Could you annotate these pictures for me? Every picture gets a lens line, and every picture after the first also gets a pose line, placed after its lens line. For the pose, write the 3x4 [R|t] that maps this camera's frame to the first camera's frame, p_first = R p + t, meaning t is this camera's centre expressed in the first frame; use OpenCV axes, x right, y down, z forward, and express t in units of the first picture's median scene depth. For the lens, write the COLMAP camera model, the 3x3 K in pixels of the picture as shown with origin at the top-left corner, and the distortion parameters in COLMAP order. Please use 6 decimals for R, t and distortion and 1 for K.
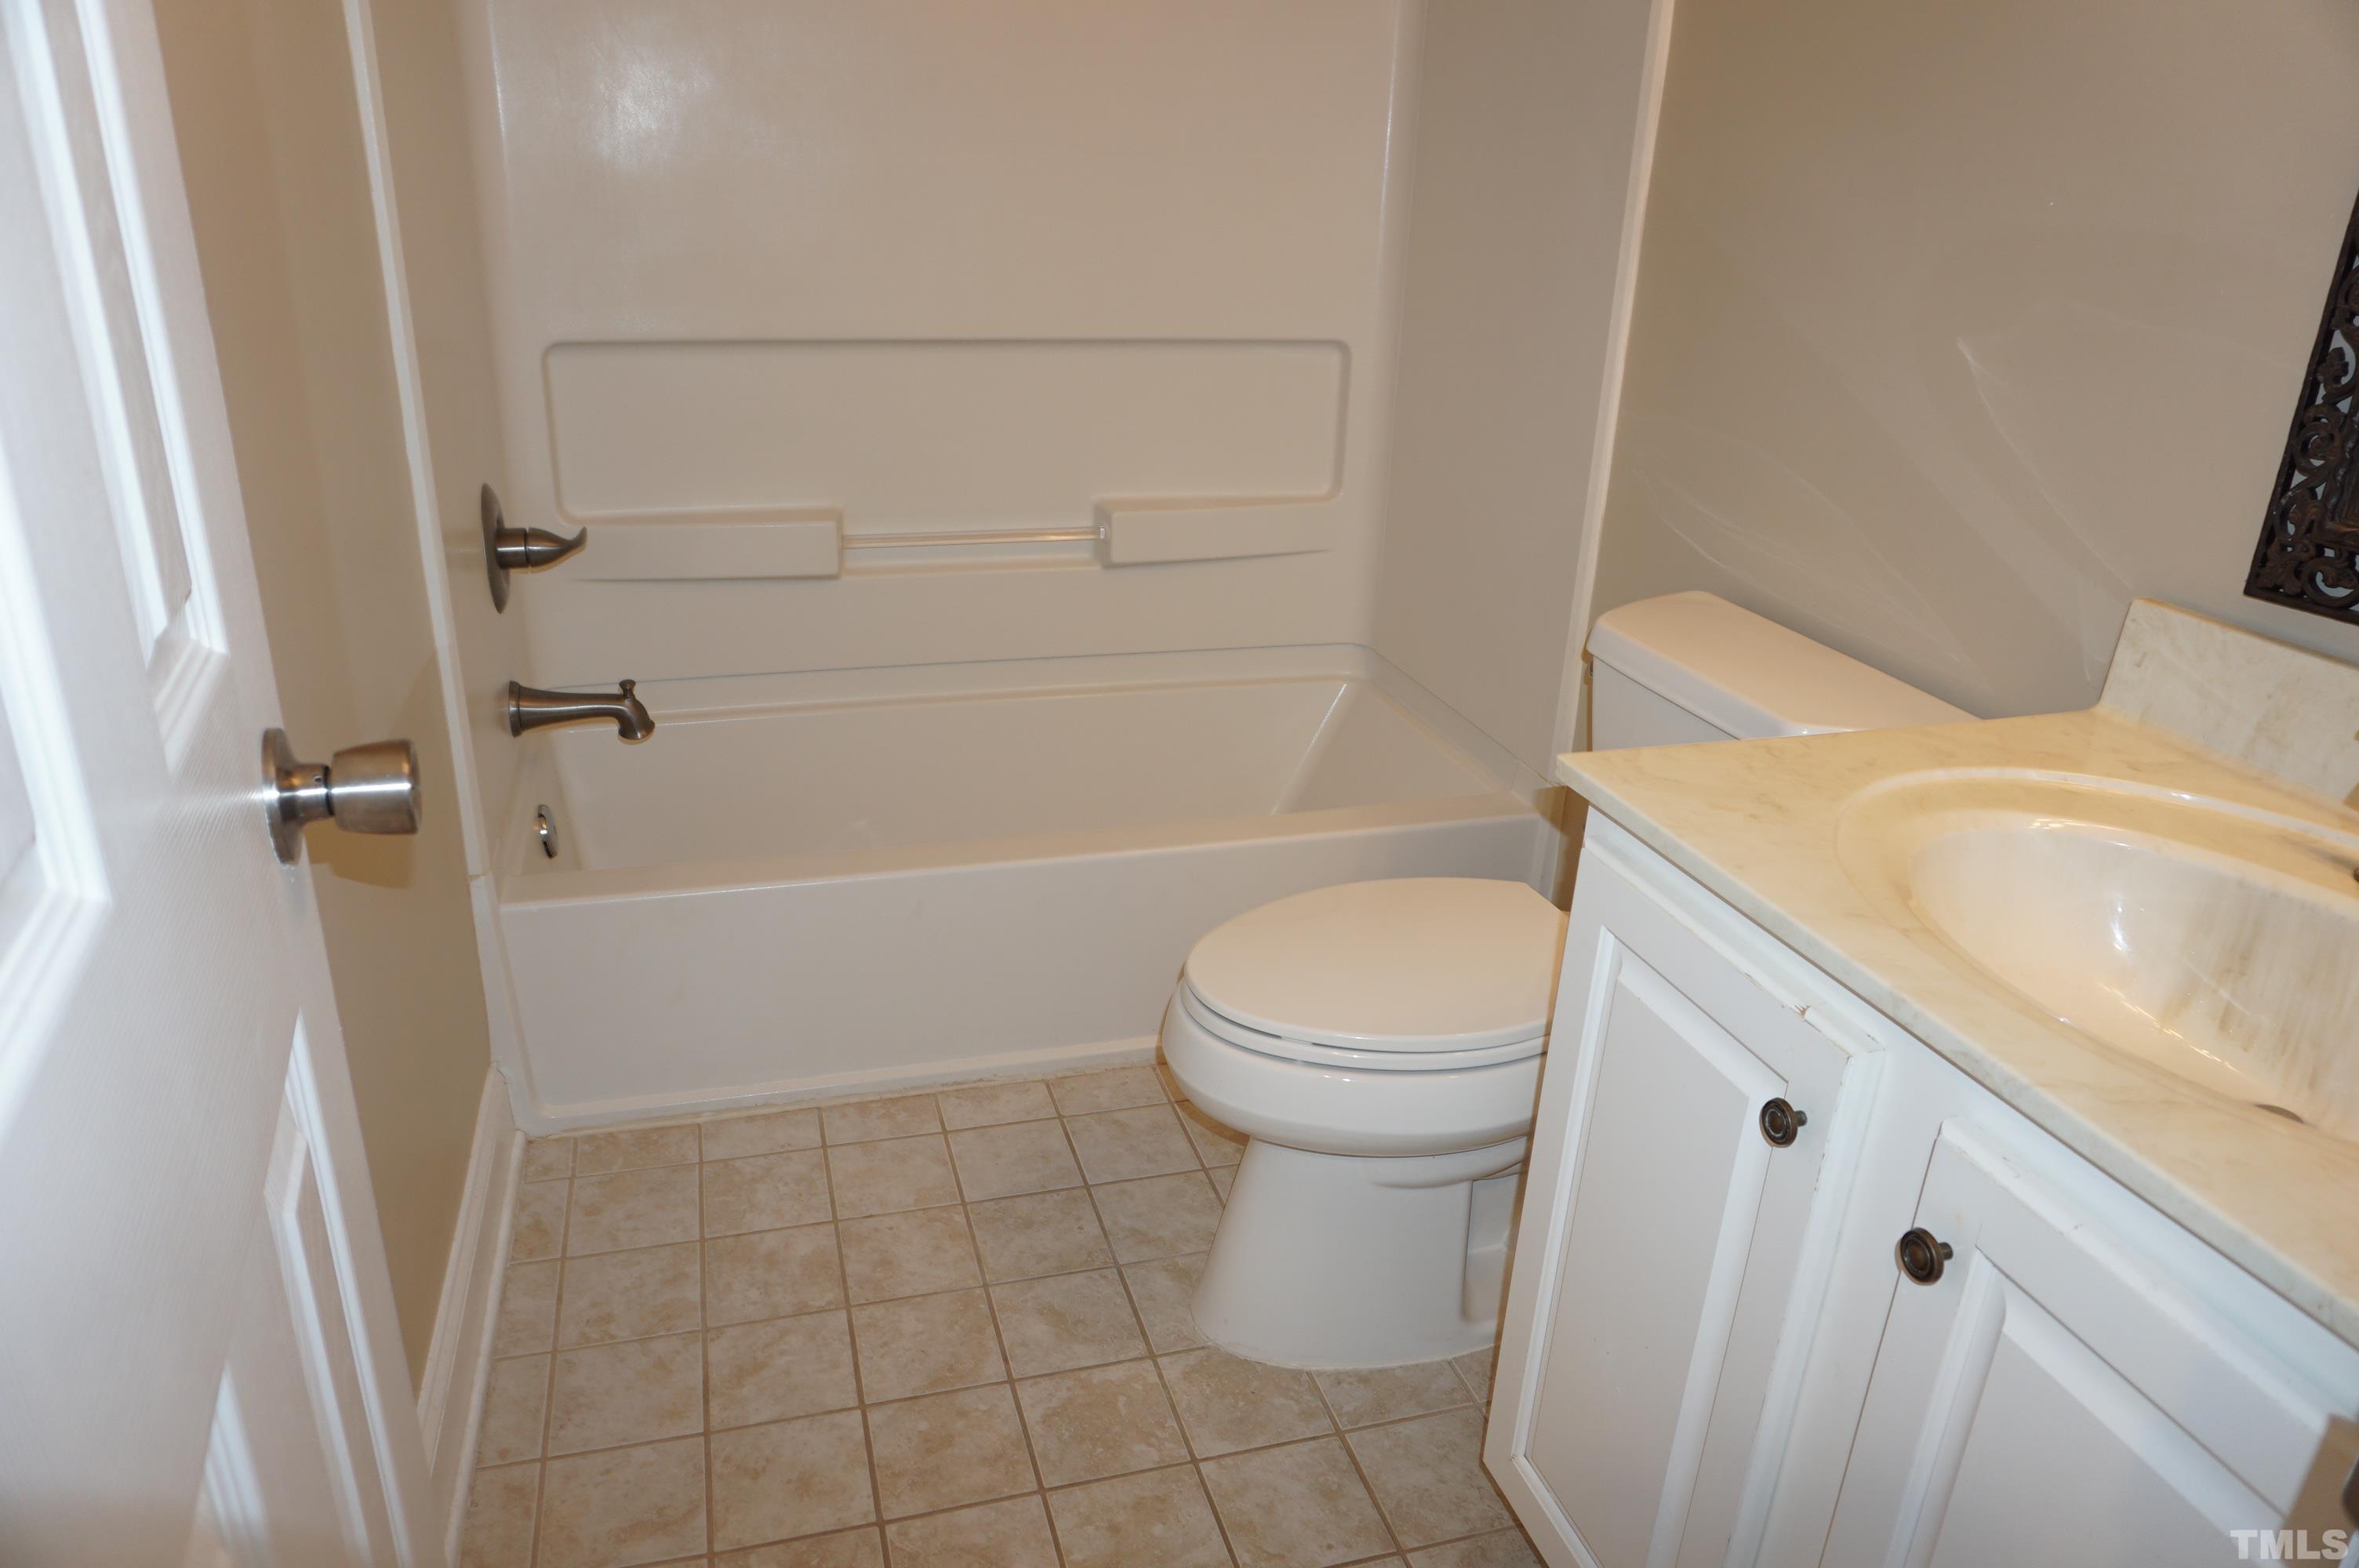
lens RADIAL K [[1583.6, 0, 1179.5], [0, 1583.6, 784.0], [0, 0, 1]] dist [-0.062888, 0.056806]
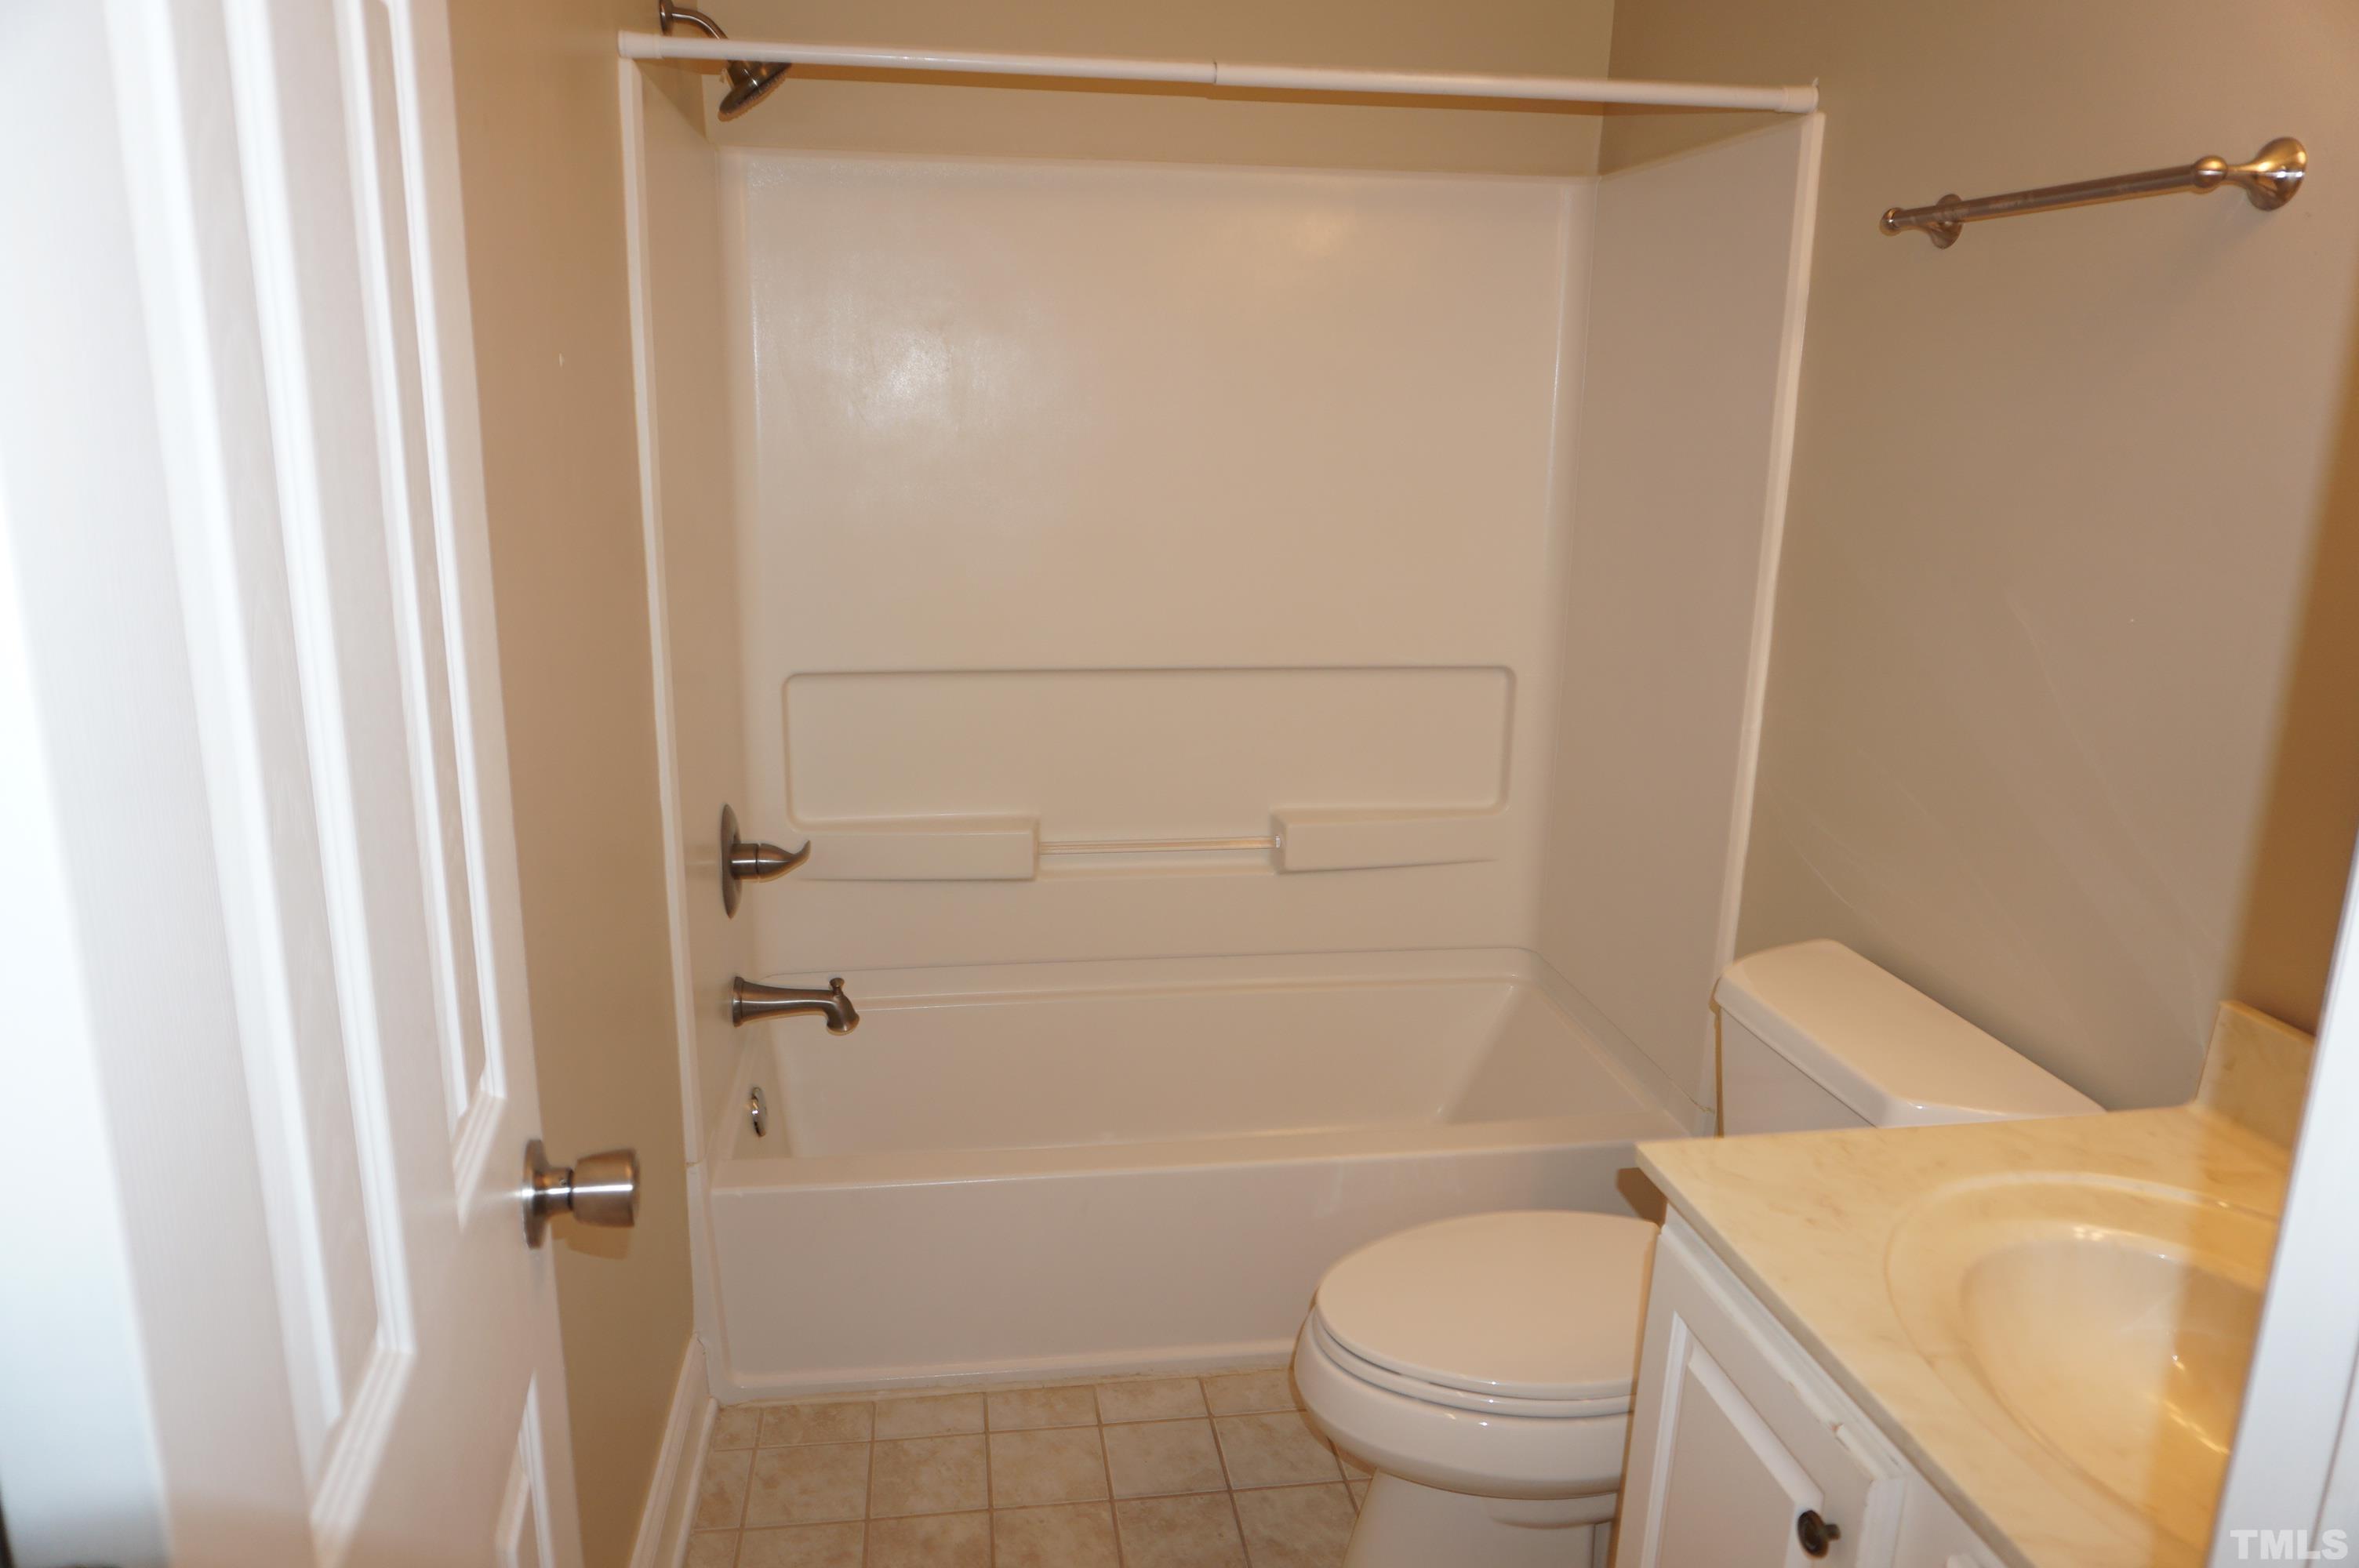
lens RADIAL K [[1583.6, 0, 1179.5], [0, 1583.6, 784.0], [0, 0, 1]] dist [-0.062888, 0.056806]
pose [[0.990313, 0.017042, -0.137801, 0.043451], [-0.036502, 0.989485, -0.139953, -0.061260], [0.133966, 0.143628, 0.980522, -0.086613]]
